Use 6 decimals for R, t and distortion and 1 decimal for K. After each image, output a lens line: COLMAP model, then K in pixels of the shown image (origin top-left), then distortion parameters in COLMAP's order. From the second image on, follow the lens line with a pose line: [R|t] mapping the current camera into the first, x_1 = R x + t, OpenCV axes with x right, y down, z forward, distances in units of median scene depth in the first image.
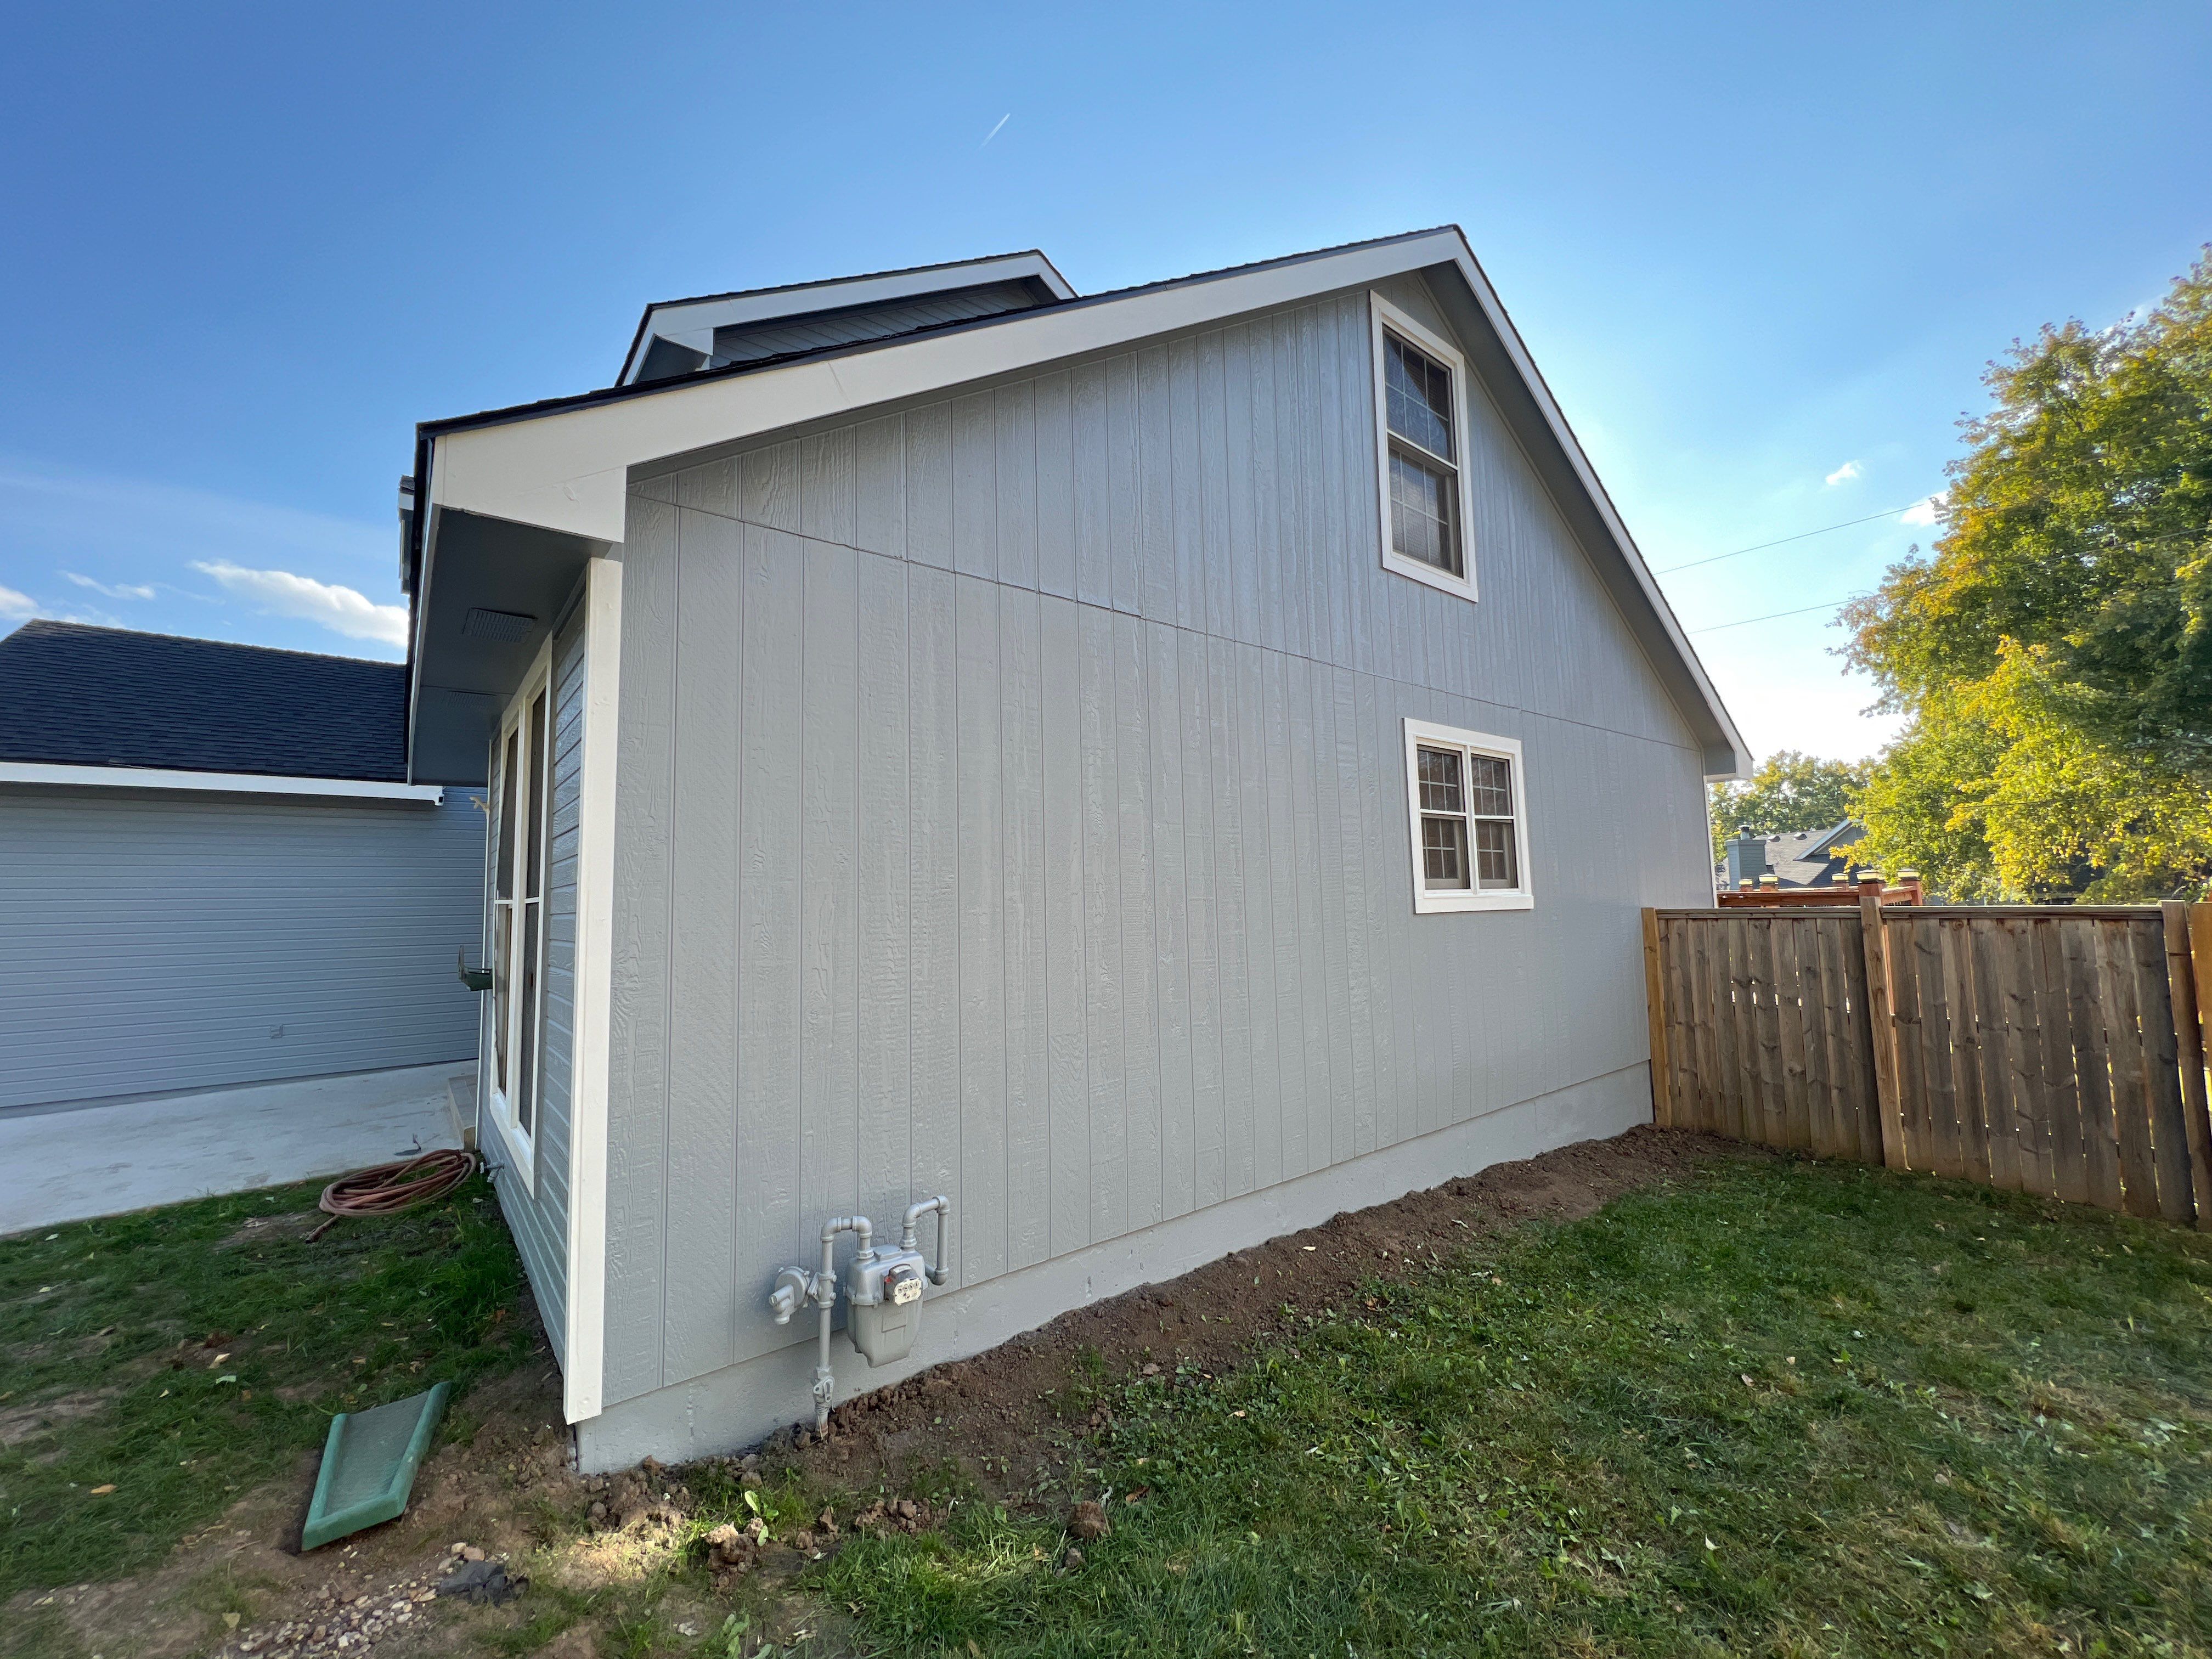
lens RADIAL K [[870.5, 0, 1099.8], [0, 870.5, 824.4], [0, 0, 1]] dist [-0.001316, 0.000200]
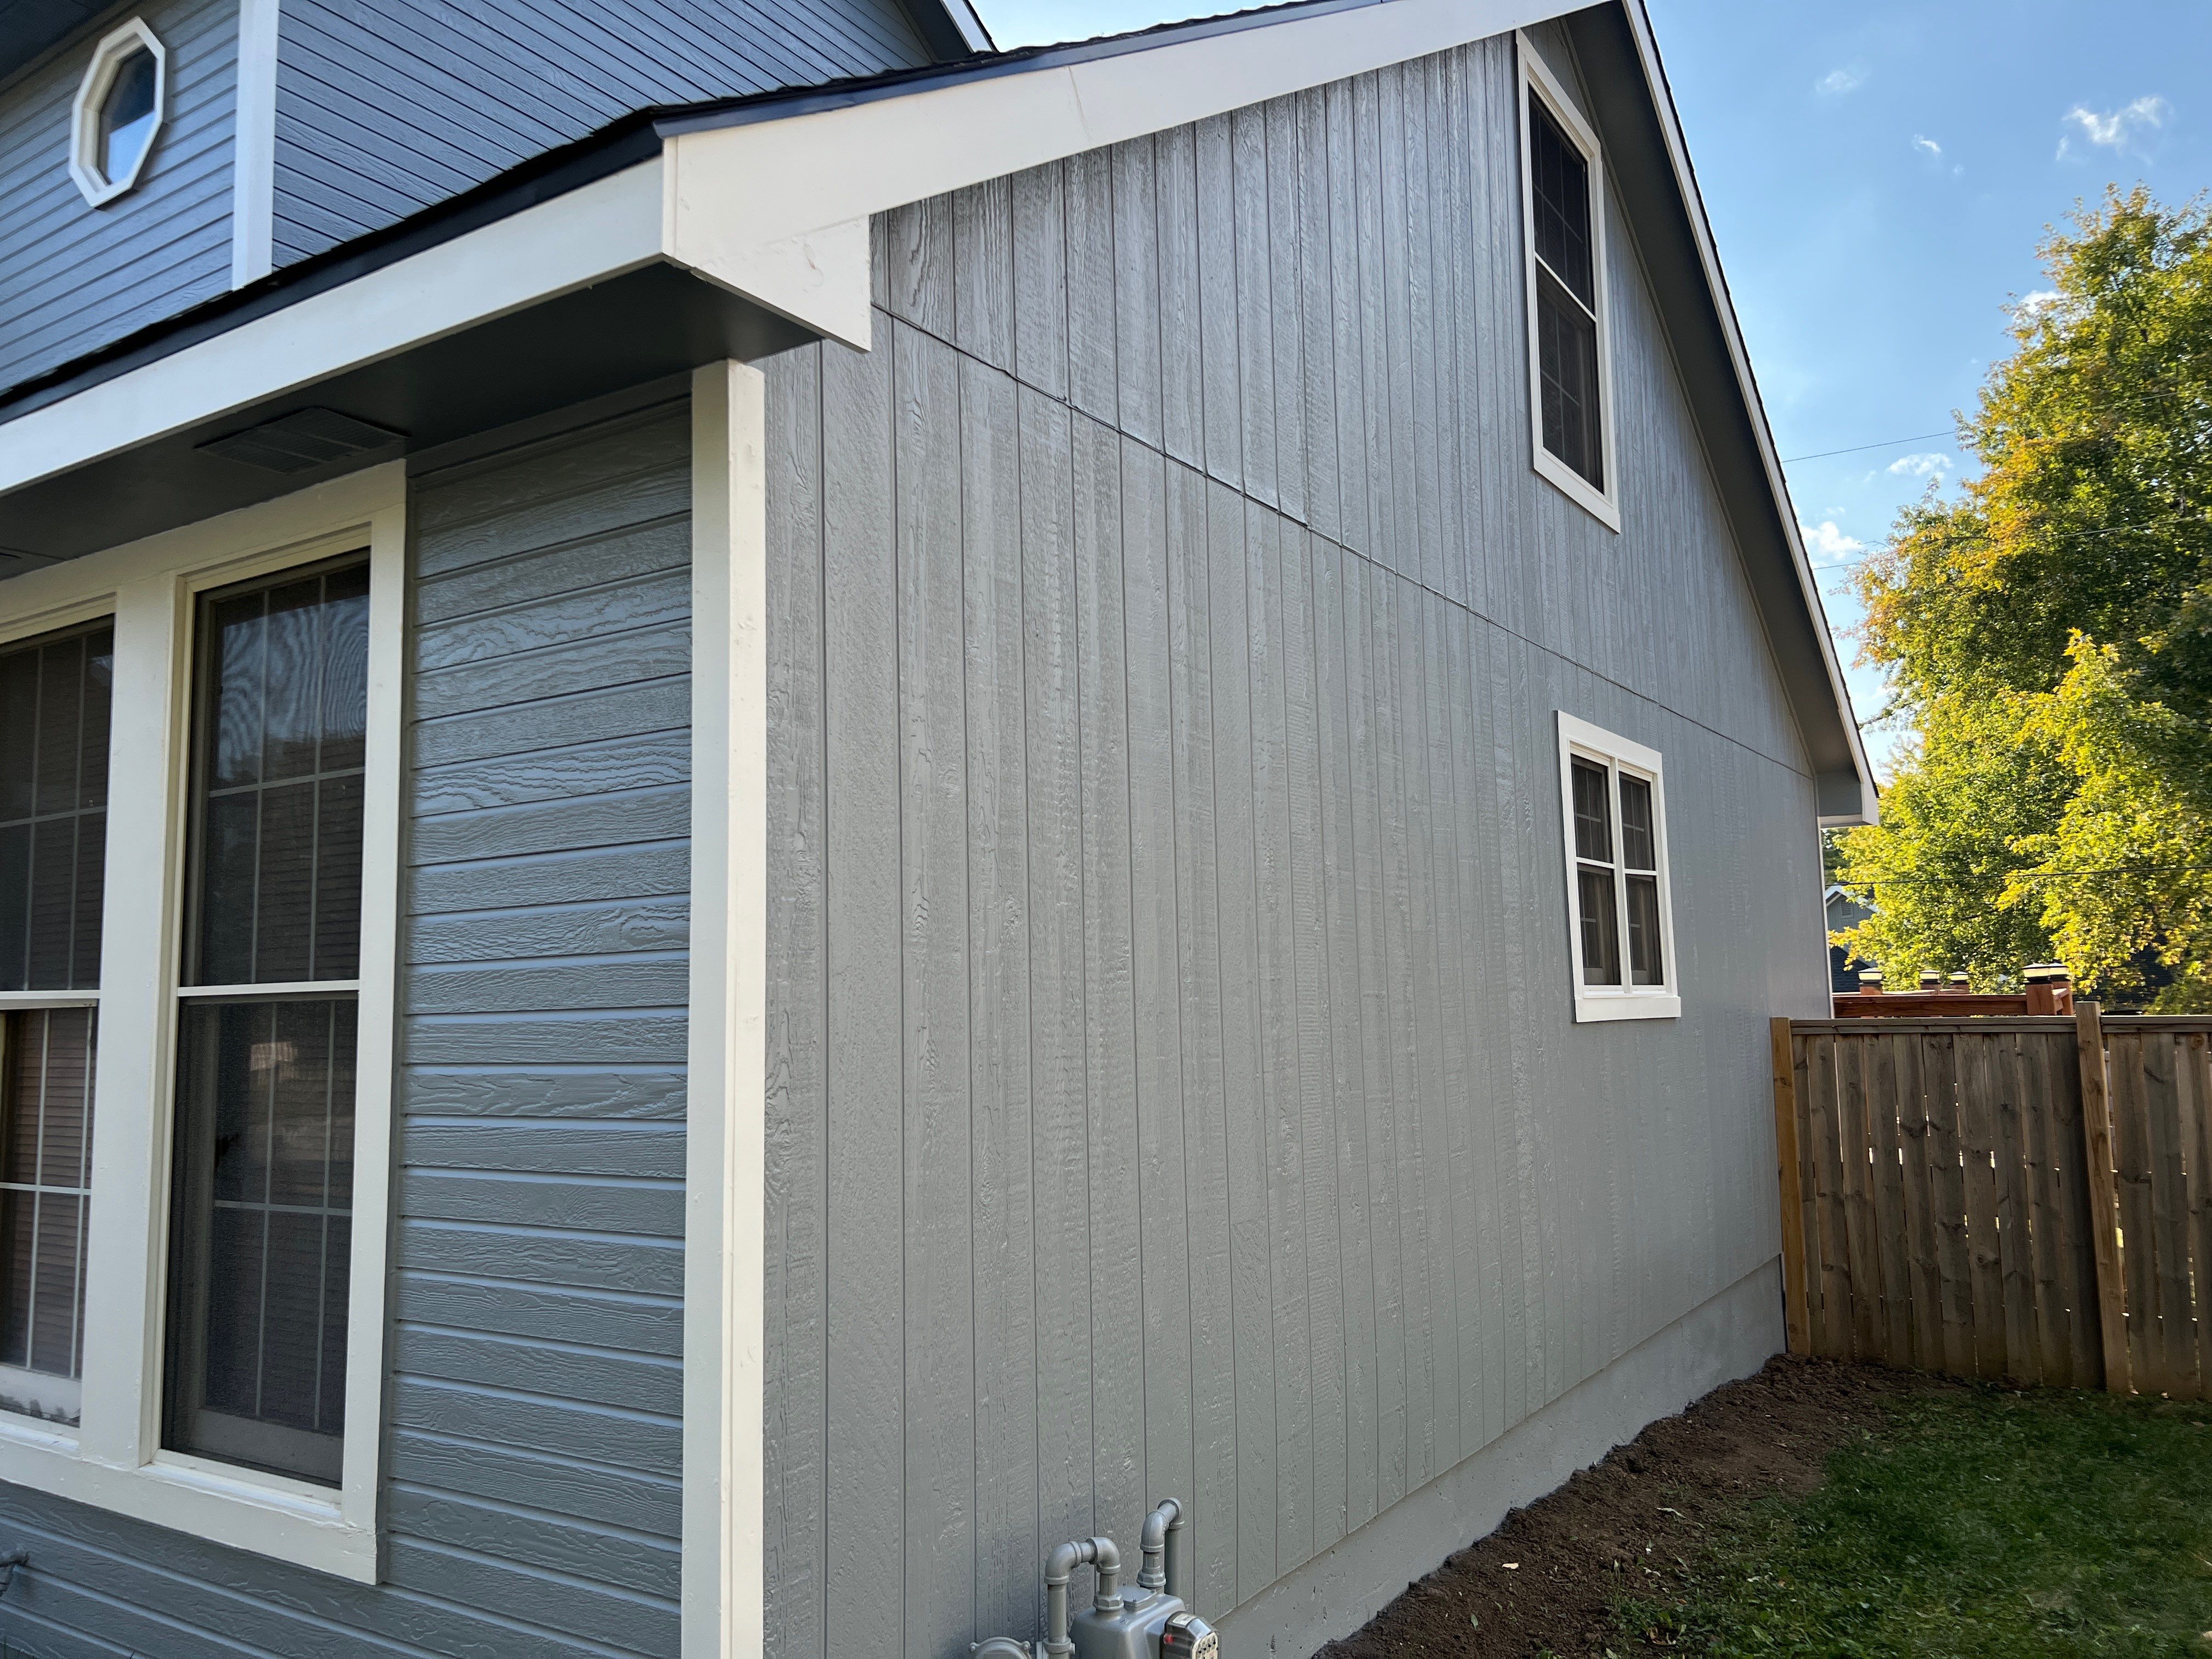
lens RADIAL K [[1630.7, 0, 1106.0], [0, 1630.7, 829.5], [0, 0, 1]] dist [0.063952, -0.062921]
pose [[0.950857, 0.035966, 0.307533, -0.258118], [-0.028604, 0.999187, -0.028416, 0.004861], [-0.308305, 0.018223, 0.951113, -0.020458]]
